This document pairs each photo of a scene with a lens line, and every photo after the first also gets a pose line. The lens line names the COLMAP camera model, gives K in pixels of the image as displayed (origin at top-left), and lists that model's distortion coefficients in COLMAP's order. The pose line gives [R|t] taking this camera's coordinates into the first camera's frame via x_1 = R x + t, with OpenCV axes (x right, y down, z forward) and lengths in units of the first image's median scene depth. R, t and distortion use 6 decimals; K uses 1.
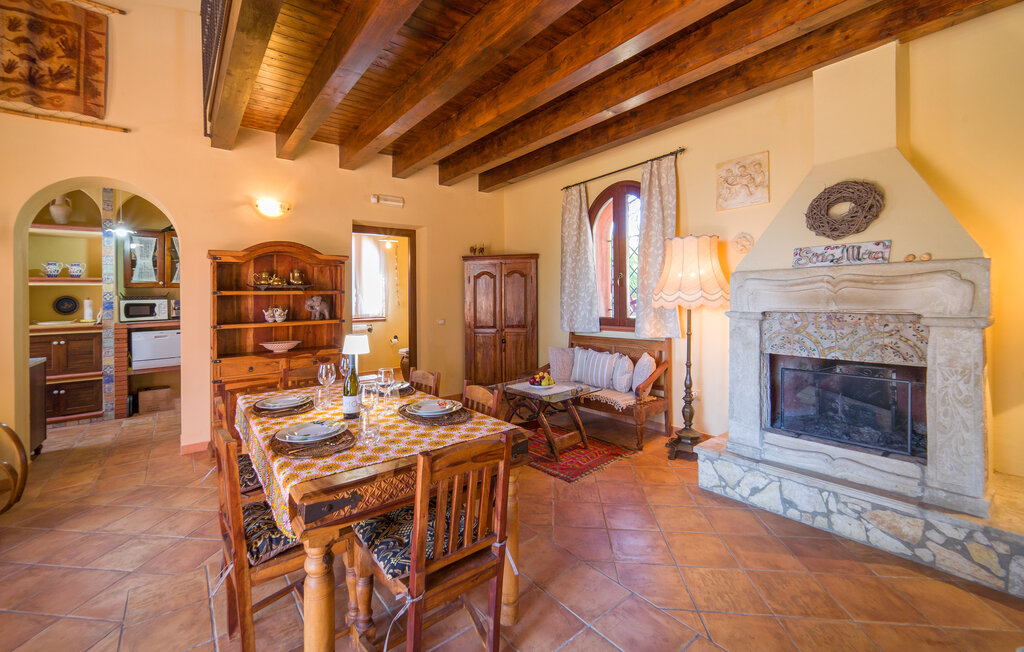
lens RADIAL K [[429.8, 0, 512.9], [0, 429.8, 294.2], [0, 0, 1]] dist [-0.000344, -0.000084]
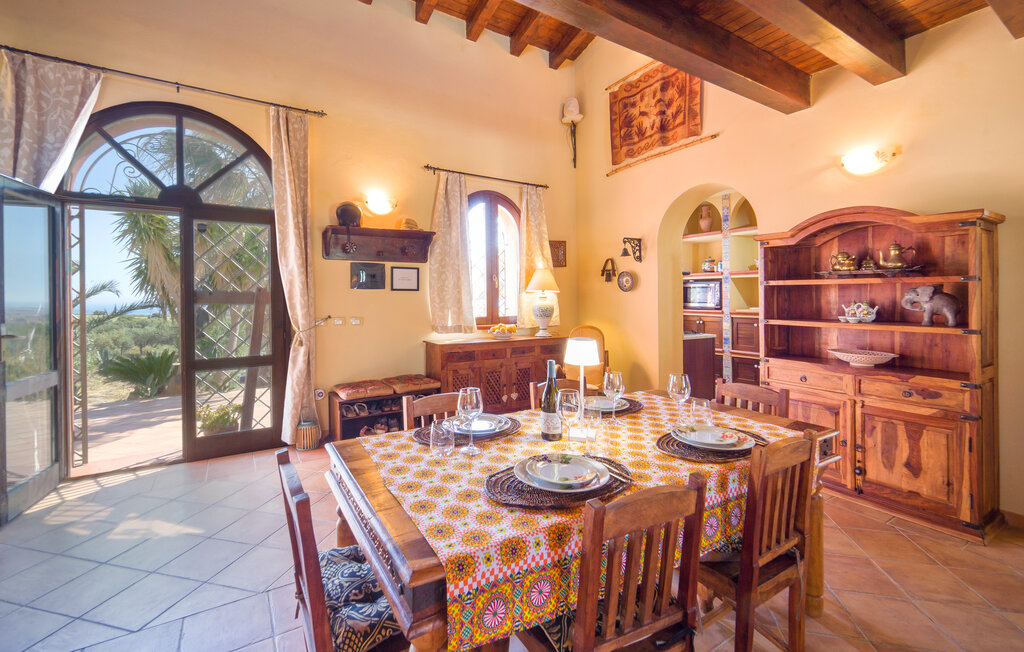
lens RADIAL K [[429.8, 0, 512.9], [0, 429.8, 294.2], [0, 0, 1]] dist [-0.000344, -0.000084]
pose [[-0.110399, 0.008990, -0.993847, 0.220856], [0.008504, 0.999931, 0.008100, 0.007809], [0.993851, -0.007557, -0.110468, 0.531395]]
